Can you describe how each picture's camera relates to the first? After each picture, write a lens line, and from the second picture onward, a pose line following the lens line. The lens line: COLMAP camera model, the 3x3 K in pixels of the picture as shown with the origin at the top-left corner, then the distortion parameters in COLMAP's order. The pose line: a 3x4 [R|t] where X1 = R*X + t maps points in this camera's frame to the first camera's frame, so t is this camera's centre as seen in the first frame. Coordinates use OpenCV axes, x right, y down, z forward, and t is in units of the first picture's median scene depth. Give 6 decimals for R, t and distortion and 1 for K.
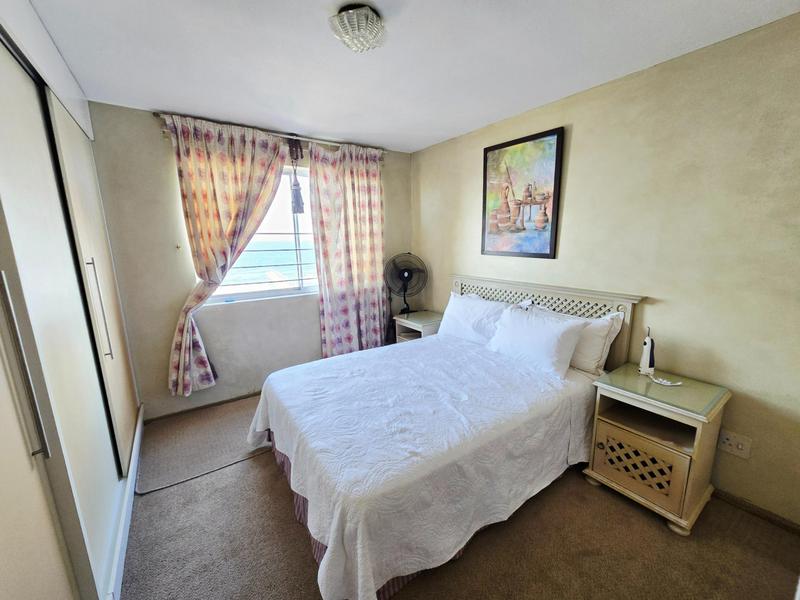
lens RADIAL K [[326.0, 0, 403.9], [0, 326.0, 300.0], [0, 0, 1]] dist [-0.002863, -0.000386]
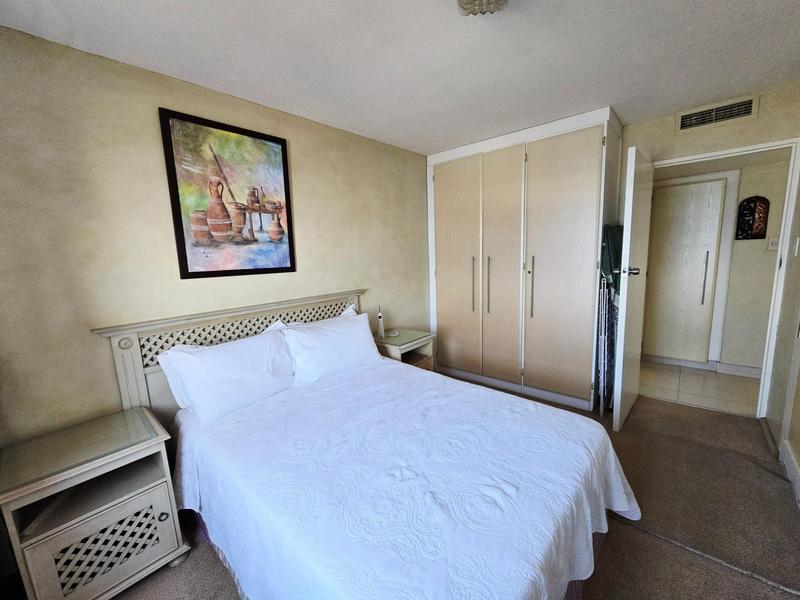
lens RADIAL K [[326.0, 0, 403.9], [0, 326.0, 300.0], [0, 0, 1]] dist [-0.002863, -0.000386]
pose [[-0.231098, -0.115089, 0.966100, -0.538731], [0.230600, 0.958206, 0.169309, -0.128181], [-0.945208, 0.261910, -0.194900, 0.856653]]
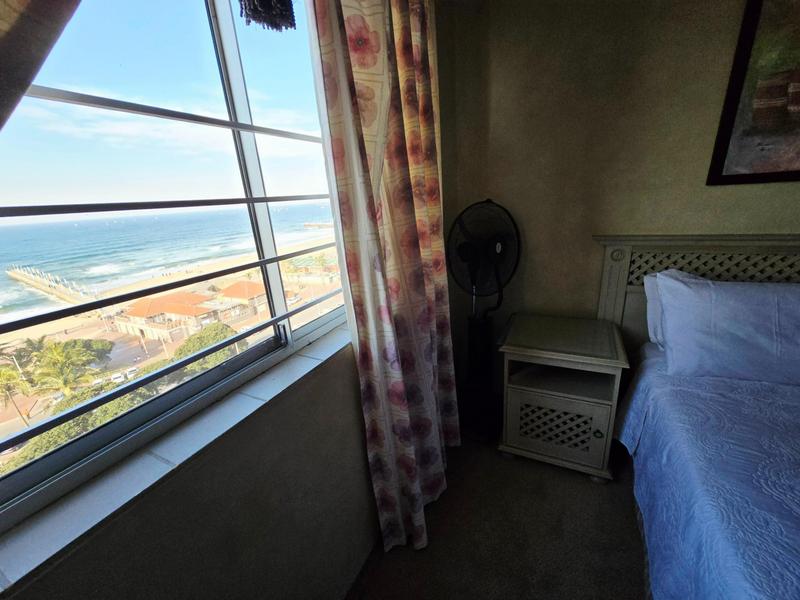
lens RADIAL K [[324.9, 0, 395.5], [0, 324.9, 301.5], [0, 0, 1]] dist [-0.005425, -0.000025]
pose [[0.885629, -0.189151, 0.424127, -0.449242], [0.142853, 0.979970, 0.138750, -0.122916], [-0.441877, -0.062293, 0.894910, 0.905670]]
